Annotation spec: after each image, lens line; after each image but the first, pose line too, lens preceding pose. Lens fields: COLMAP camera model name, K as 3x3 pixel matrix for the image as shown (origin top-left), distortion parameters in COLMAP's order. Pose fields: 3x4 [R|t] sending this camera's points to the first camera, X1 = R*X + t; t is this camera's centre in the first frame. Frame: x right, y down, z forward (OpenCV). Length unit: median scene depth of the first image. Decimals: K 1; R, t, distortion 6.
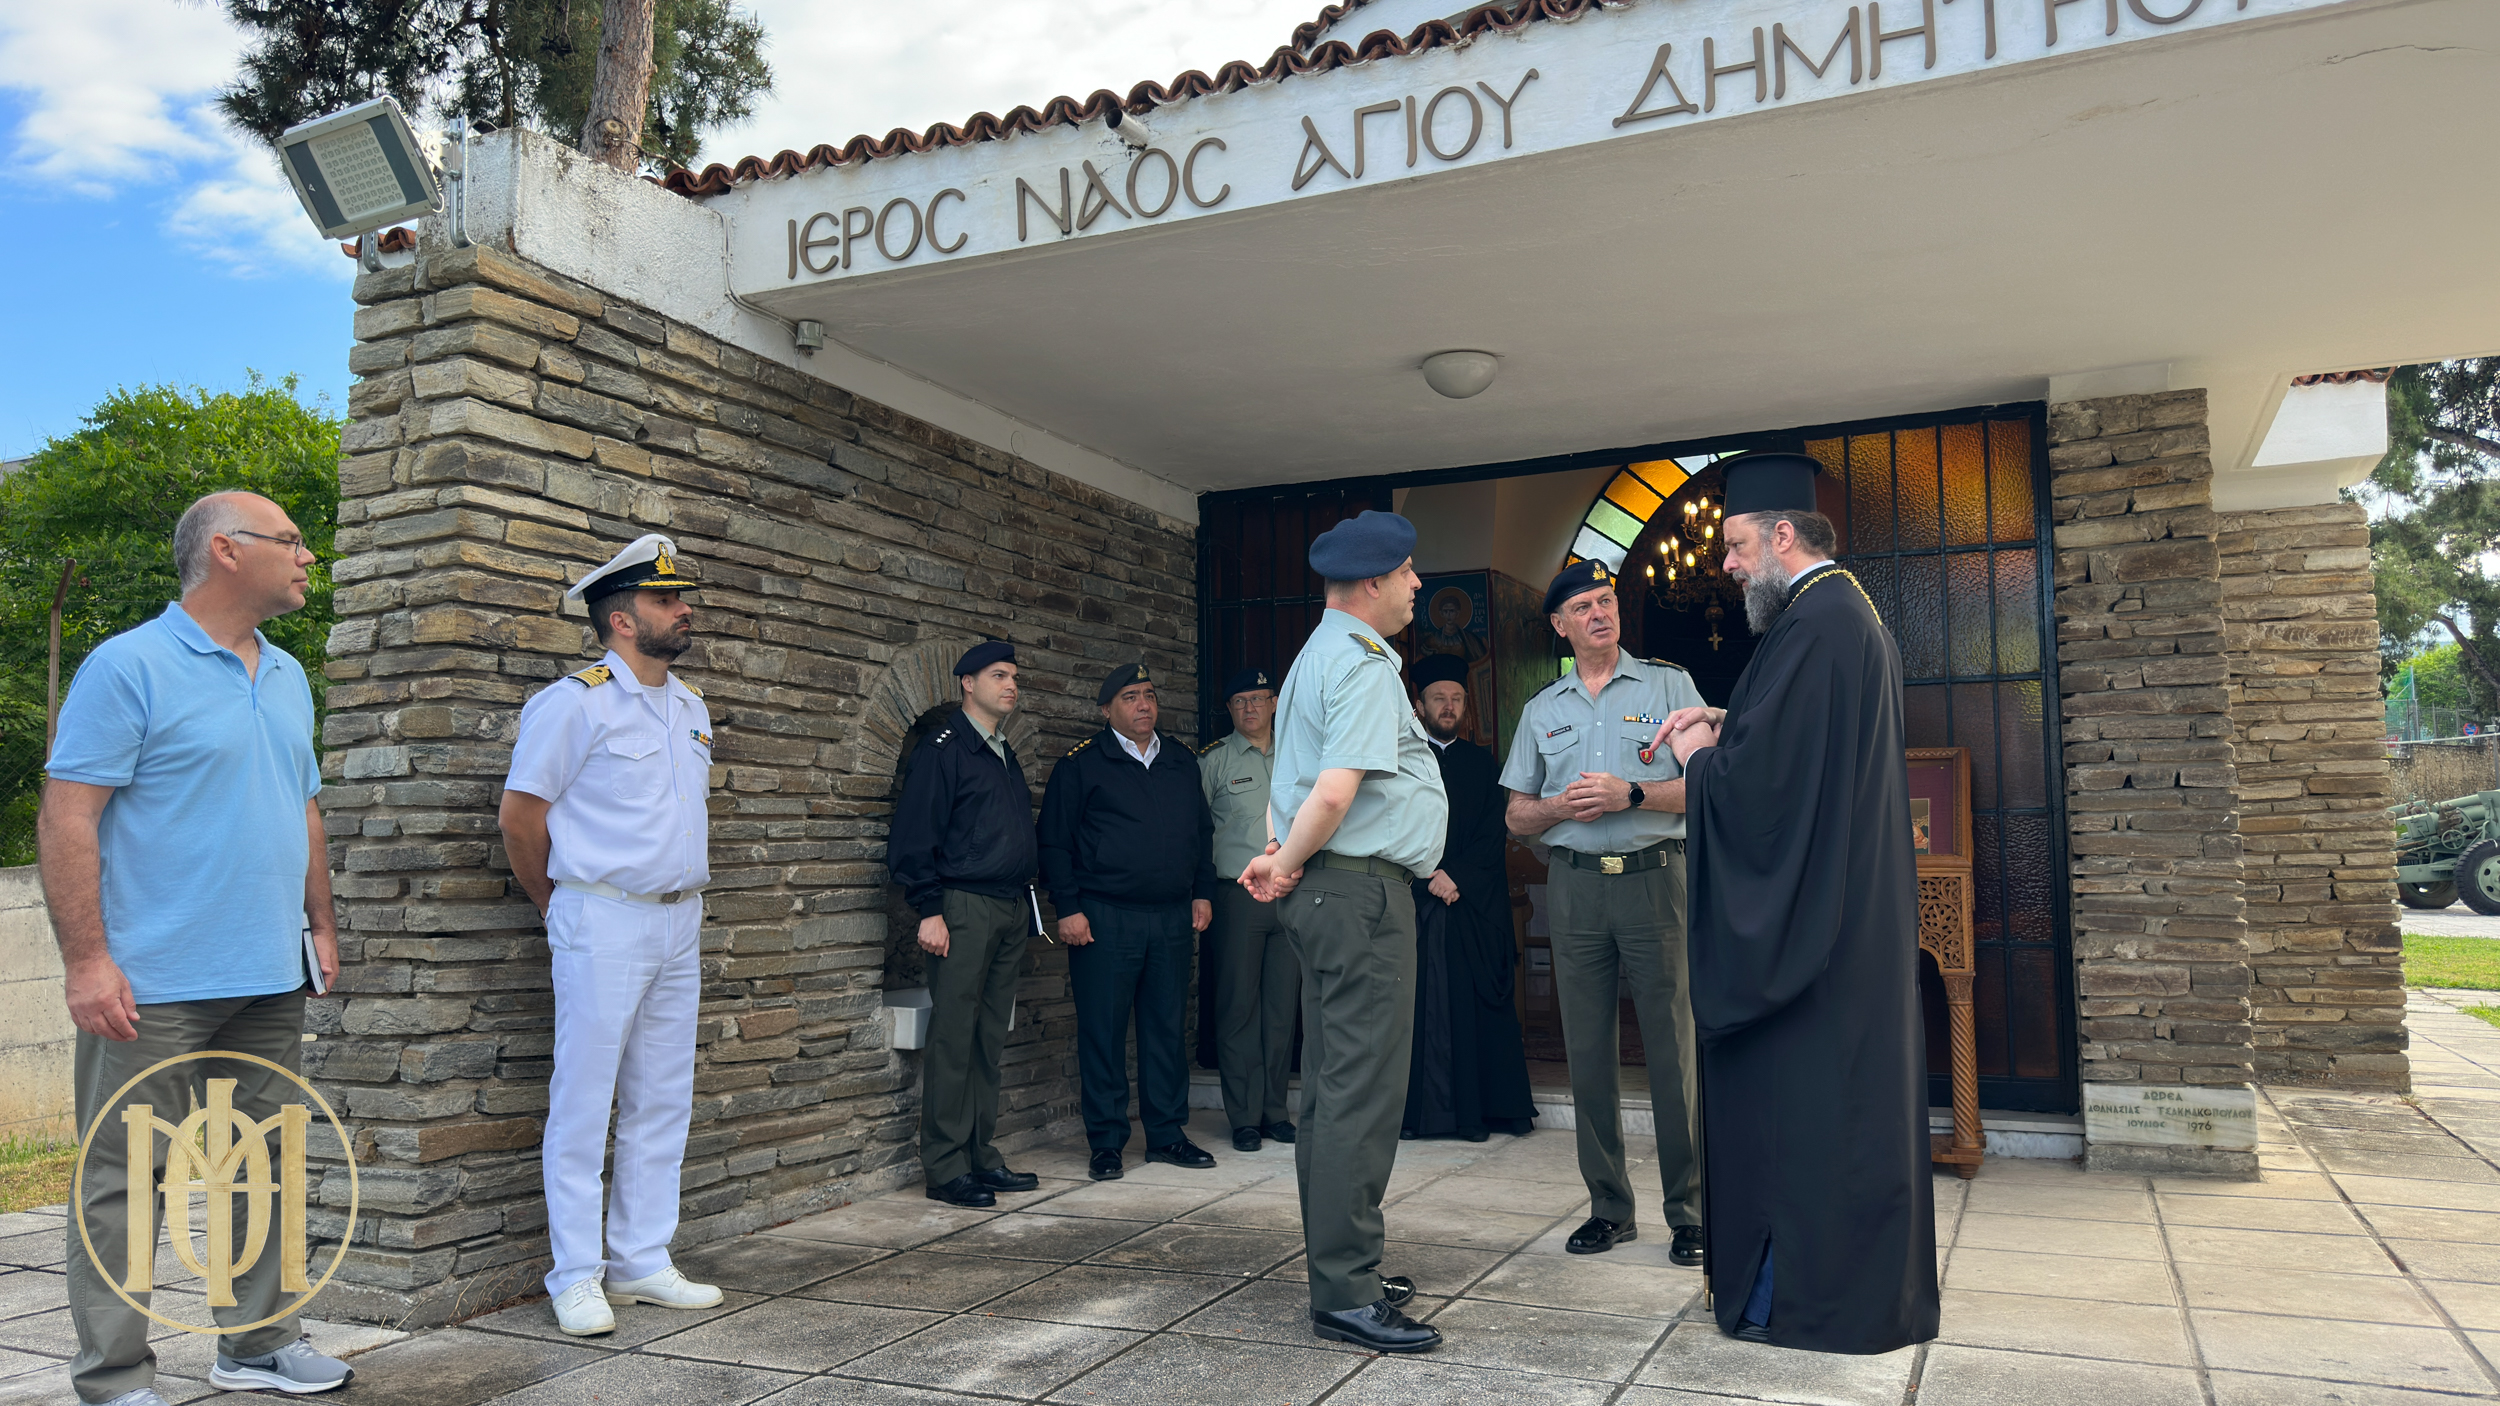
lens RADIAL K [[1759.0, 0, 1250.0], [0, 1759.0, 703.0], [0, 0, 1]] dist [0.168923, -0.333411]
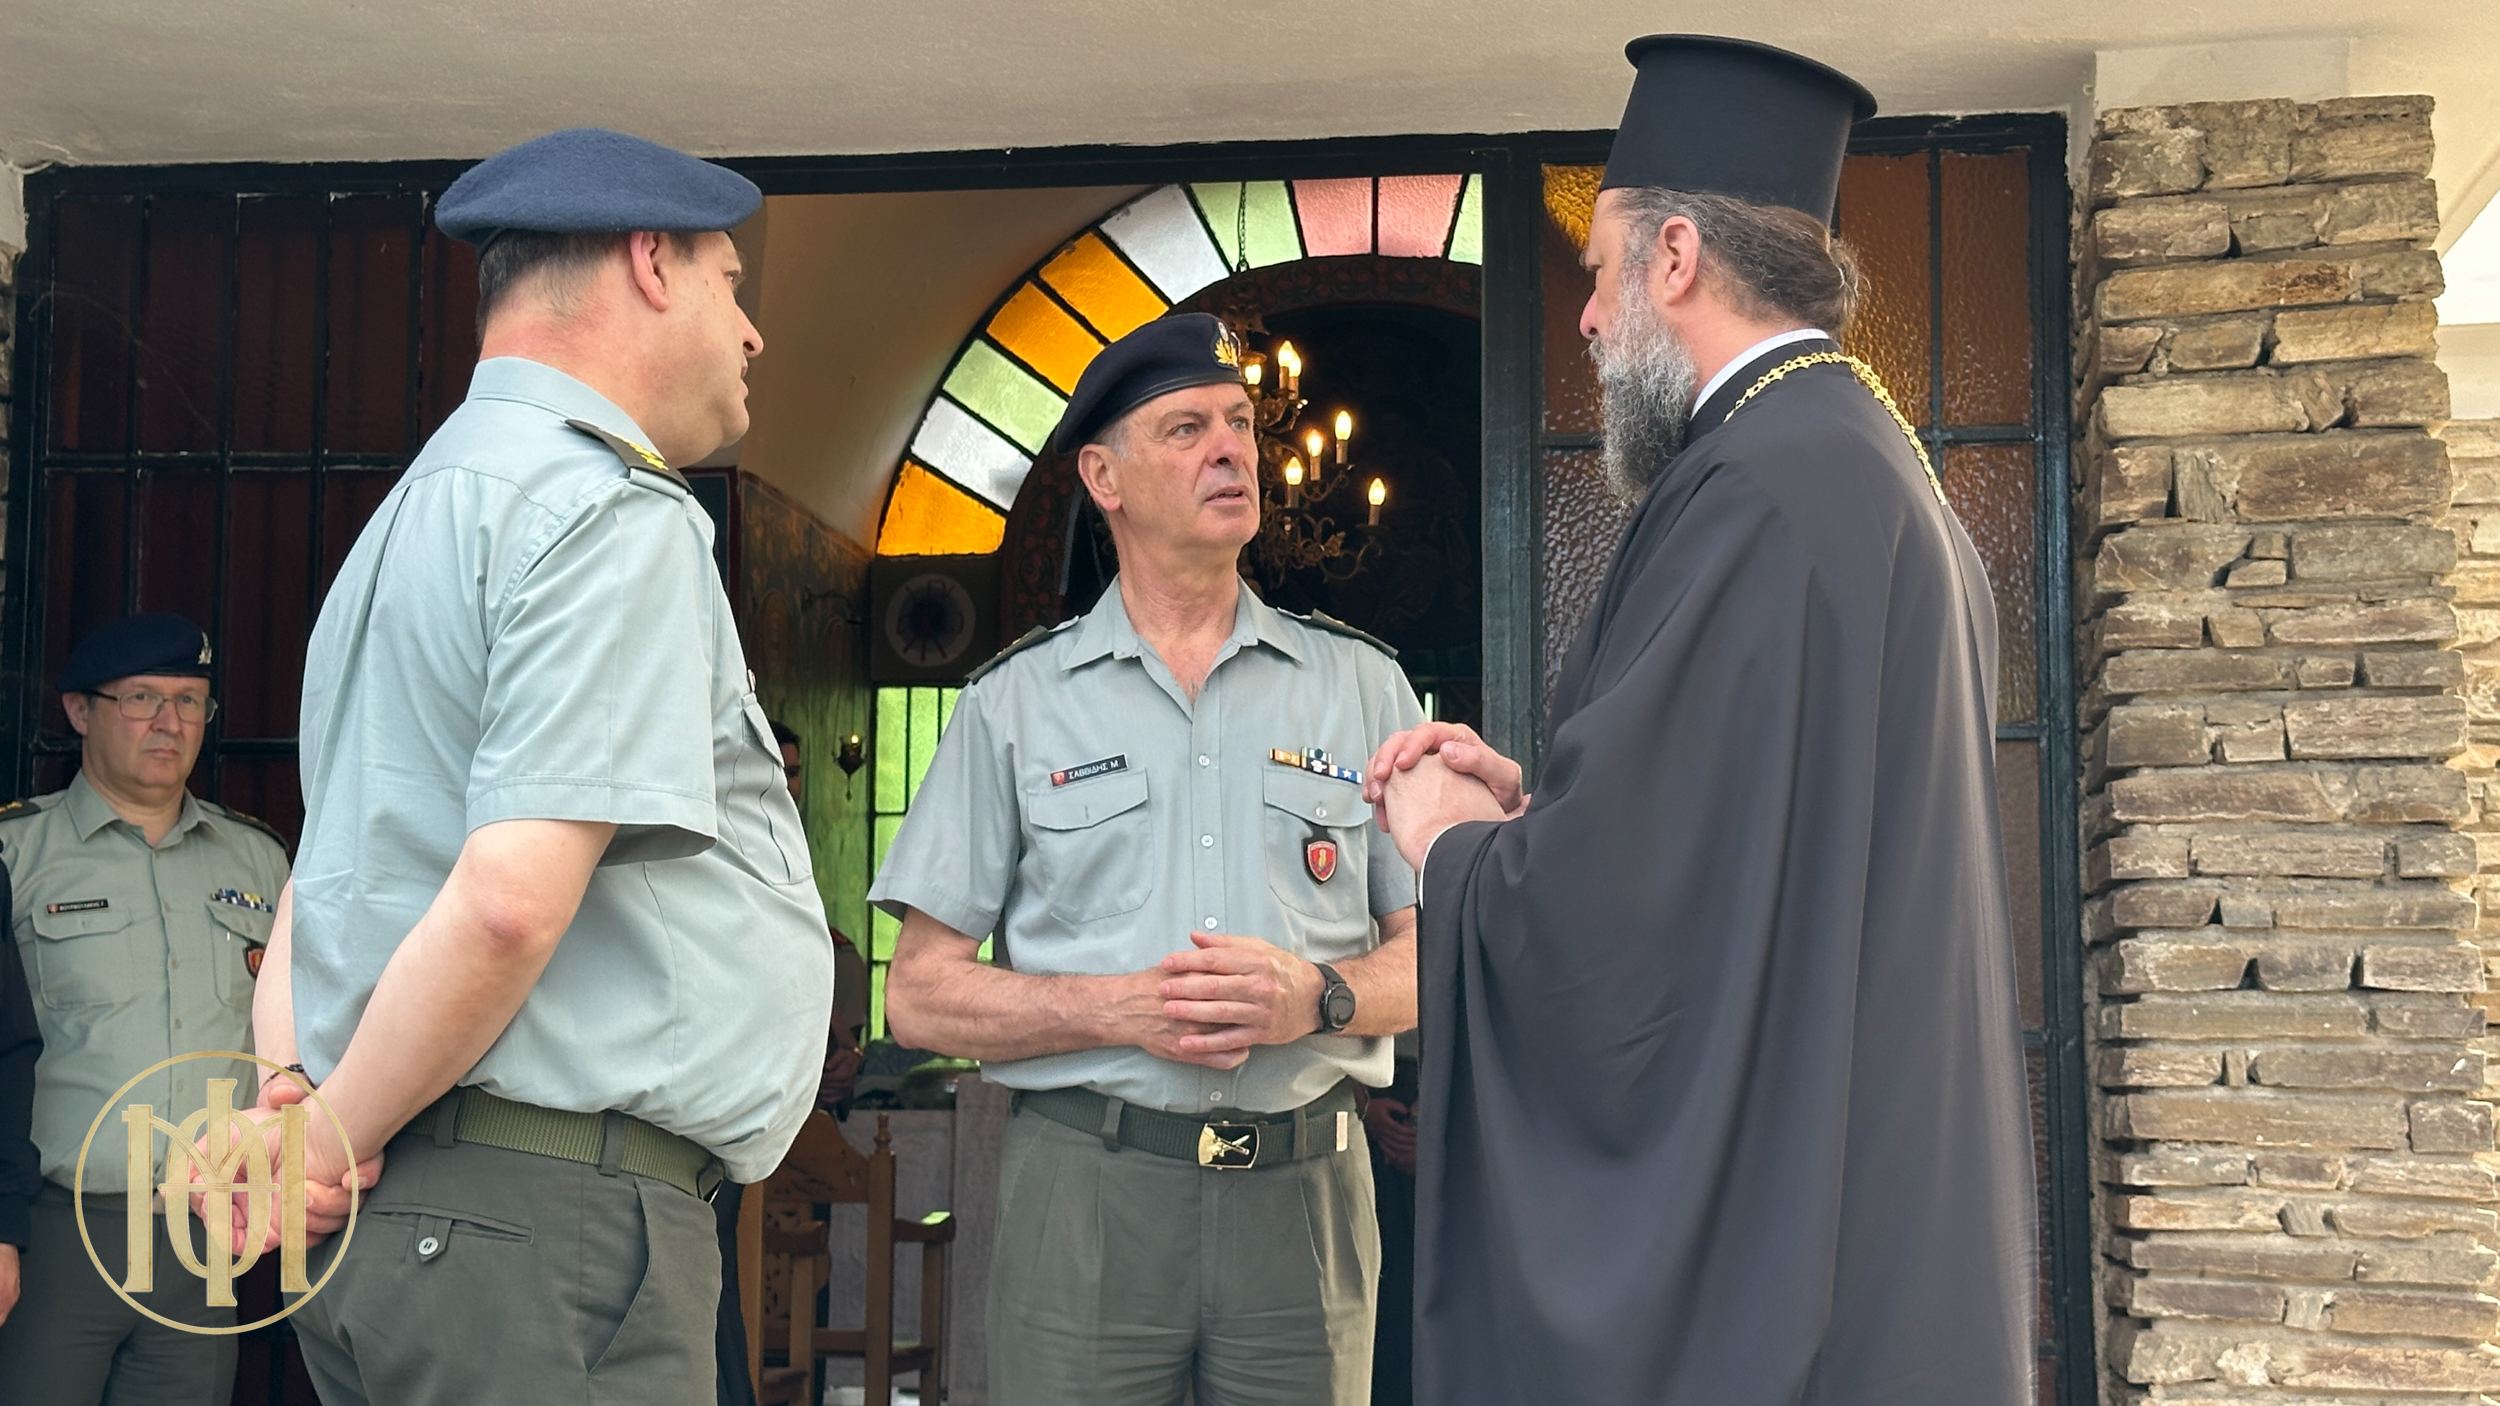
lens RADIAL K [[3676.9, 0, 1250.0], [0, 3676.9, 703.0], [0, 0, 1]] dist [0.166358, -0.072357]
pose [[0.955207, 0.048629, 0.291916, -0.013450], [-0.039549, 0.998535, -0.036929, 0.023959], [-0.293285, 0.023730, 0.955731, 0.232783]]
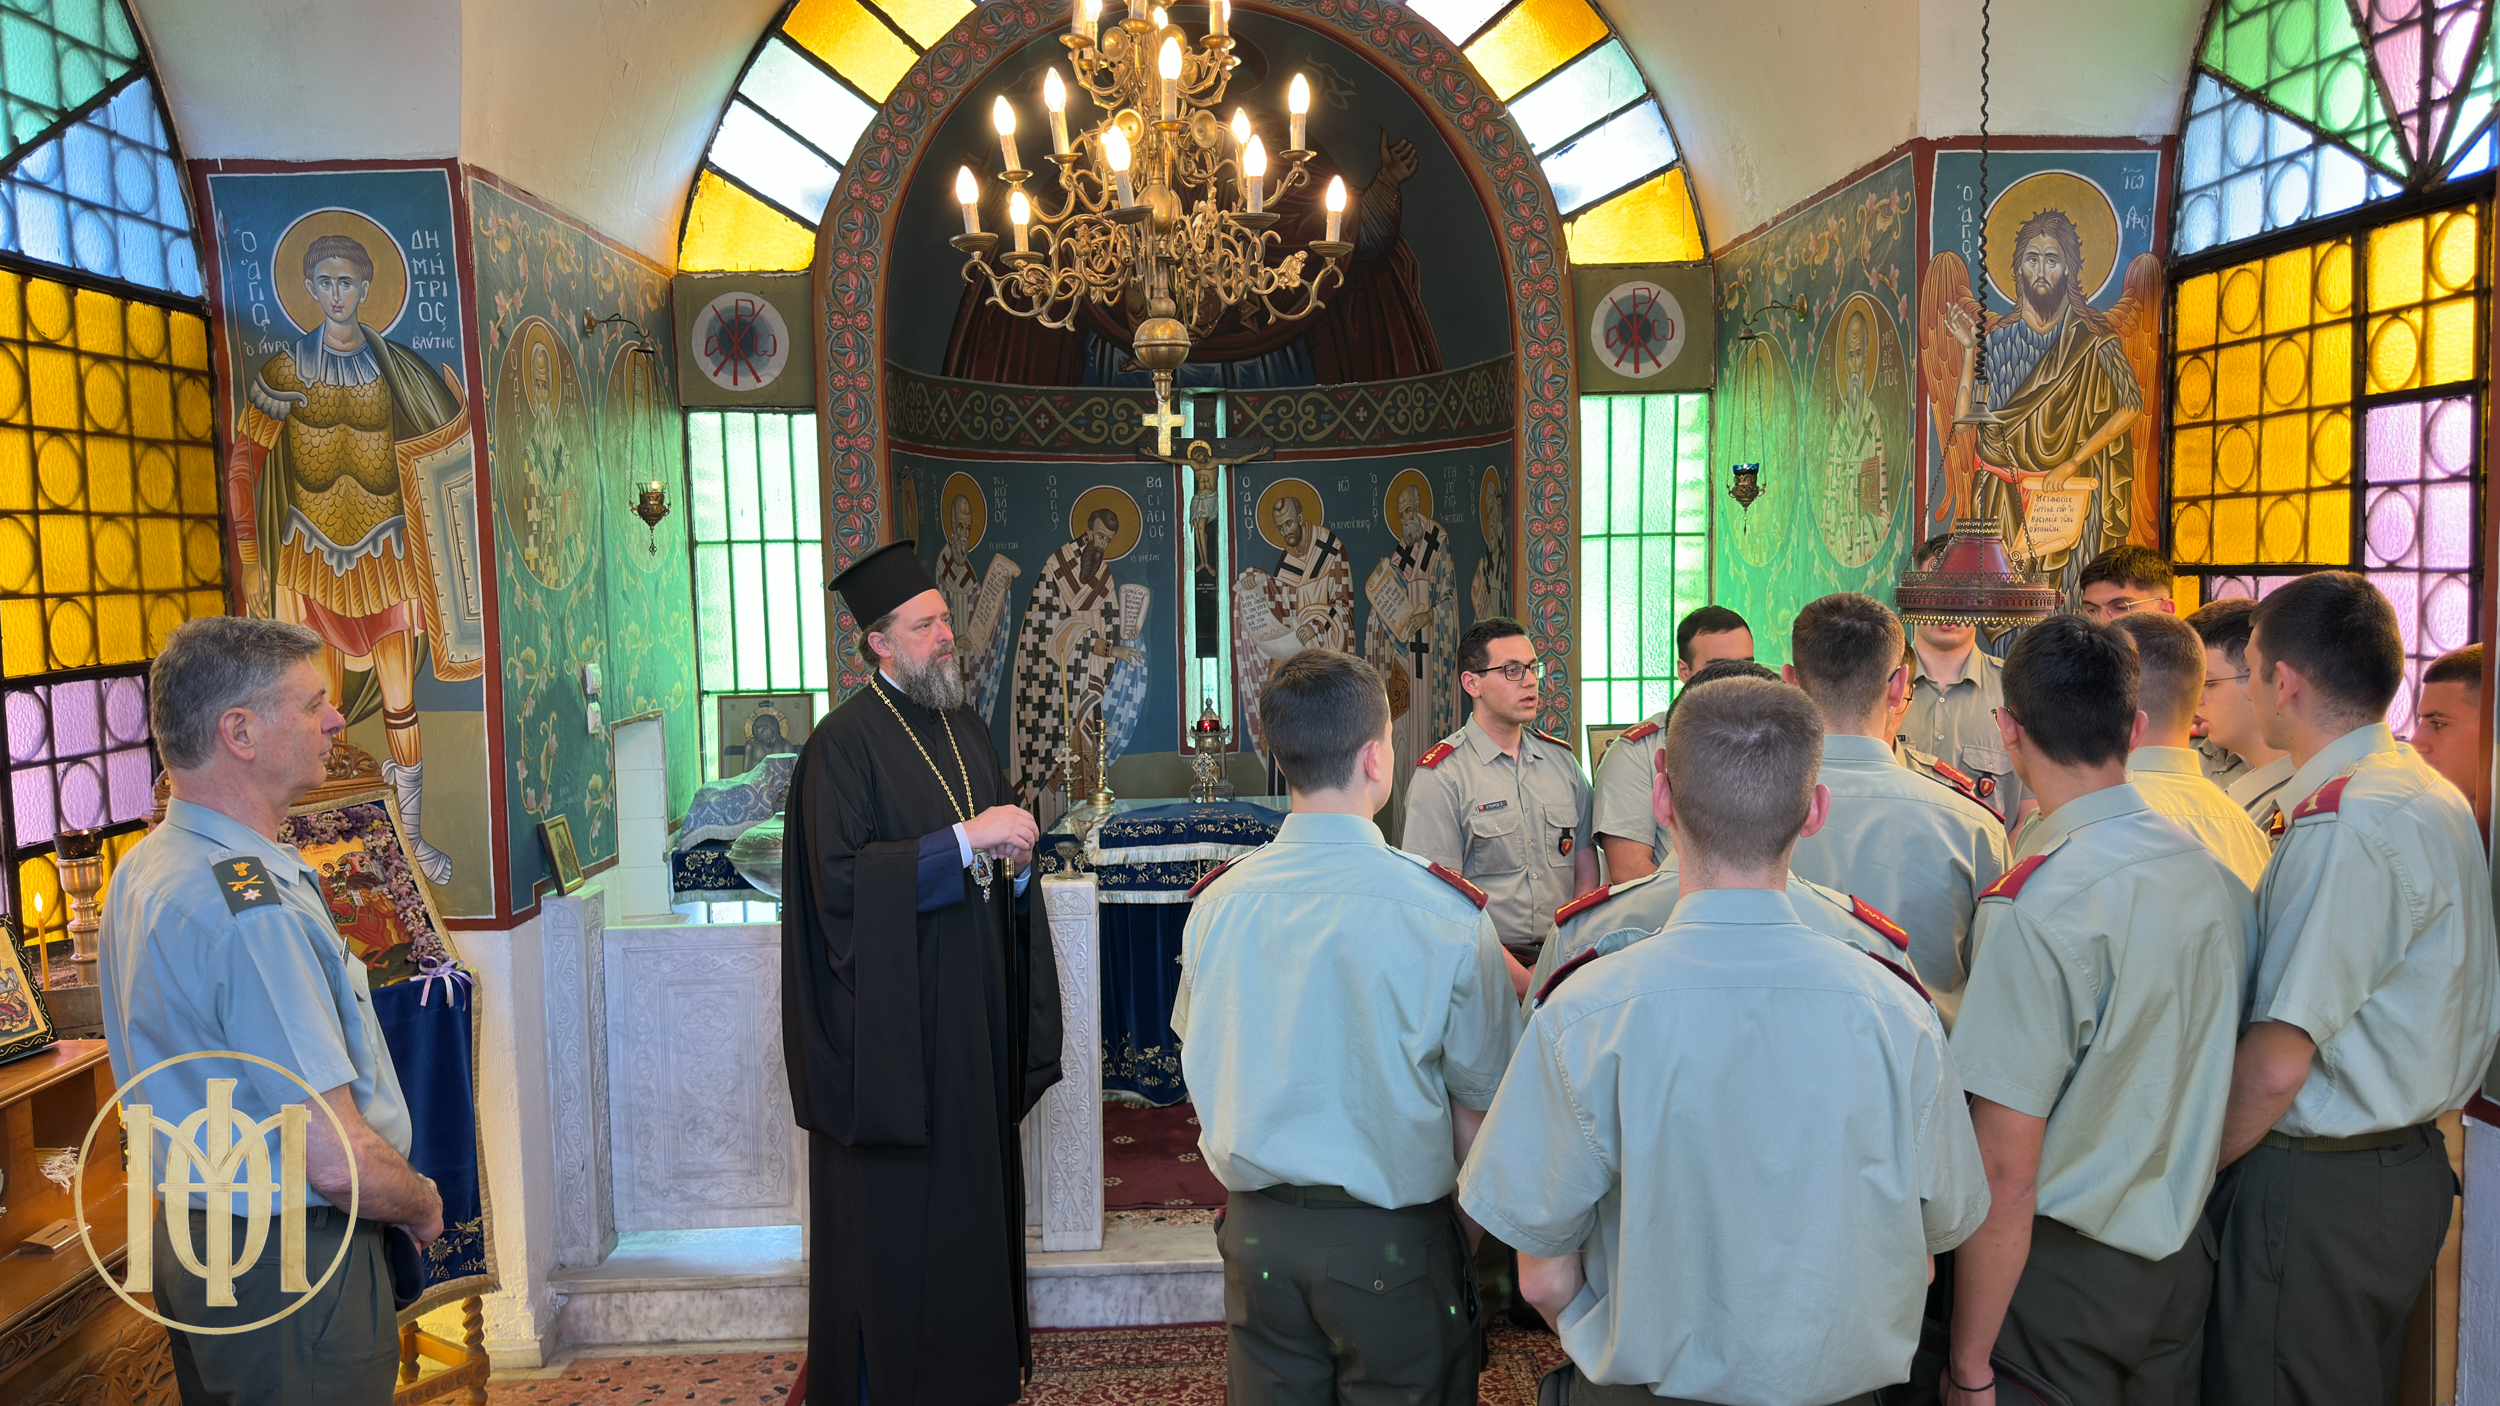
lens RADIAL K [[1759.0, 0, 1250.0], [0, 1759.0, 703.0], [0, 0, 1]] dist [0.168923, -0.333411]
pose [[0.894625, -0.045464, 0.444499, 0.270533], [-0.028678, 0.986916, 0.158662, -0.076742], [-0.445896, -0.154690, 0.881616, 1.452744]]
